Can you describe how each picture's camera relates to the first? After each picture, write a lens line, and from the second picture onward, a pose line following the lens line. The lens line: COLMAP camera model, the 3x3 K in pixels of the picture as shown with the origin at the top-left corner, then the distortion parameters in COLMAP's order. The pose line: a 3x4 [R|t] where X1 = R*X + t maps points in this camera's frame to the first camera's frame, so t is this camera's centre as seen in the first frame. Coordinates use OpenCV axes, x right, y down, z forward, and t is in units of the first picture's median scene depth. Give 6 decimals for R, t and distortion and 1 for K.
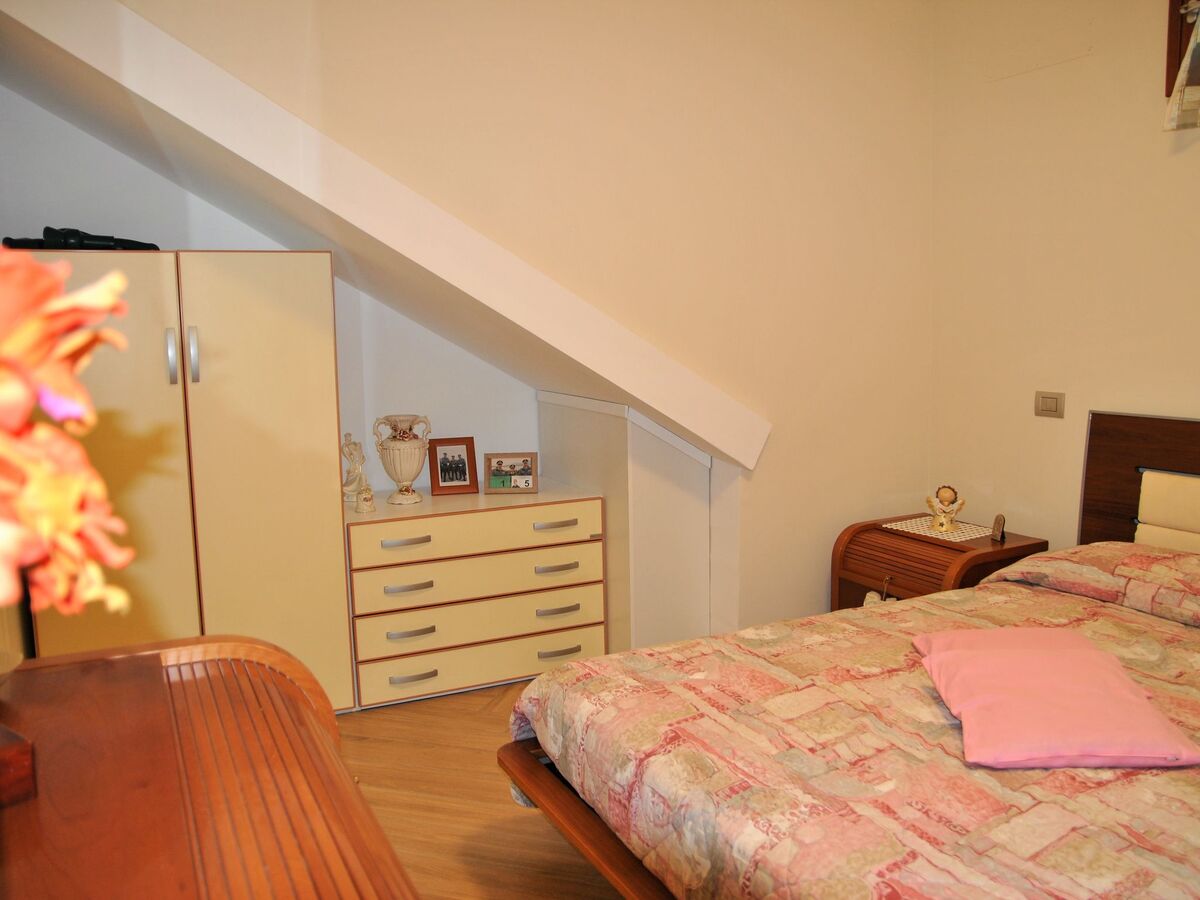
lens RADIAL K [[1014.7, 0, 606.6], [0, 1014.7, 454.3], [0, 0, 1]] dist [-0.105139, 0.076174]
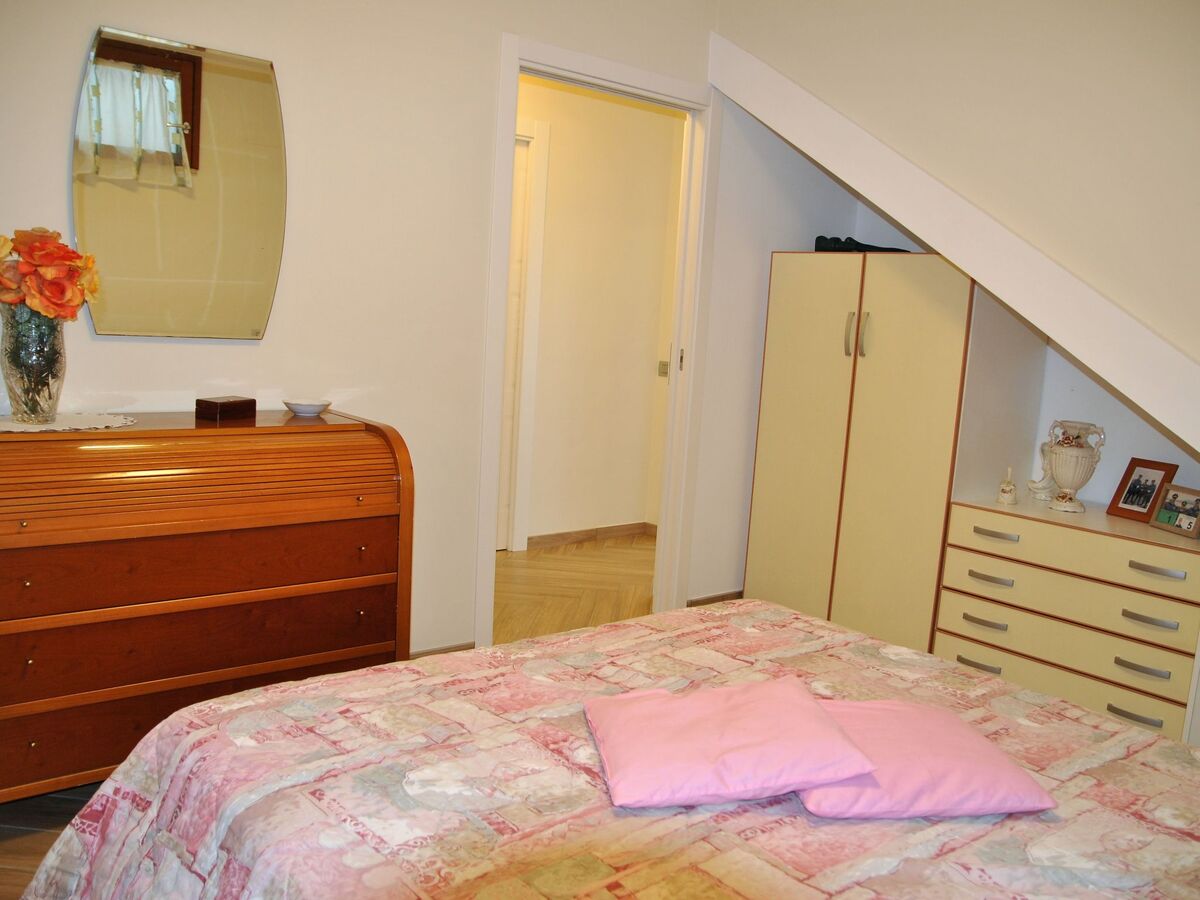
lens RADIAL K [[1014.7, 0, 607.3], [0, 1014.7, 448.9], [0, 0, 1]] dist [-0.105139, 0.076174]
pose [[0.221313, 0.164410, -0.961244, 0.760797], [-0.193838, 0.973435, 0.121866, -0.051144], [0.955744, 0.159355, 0.247303, 0.396356]]
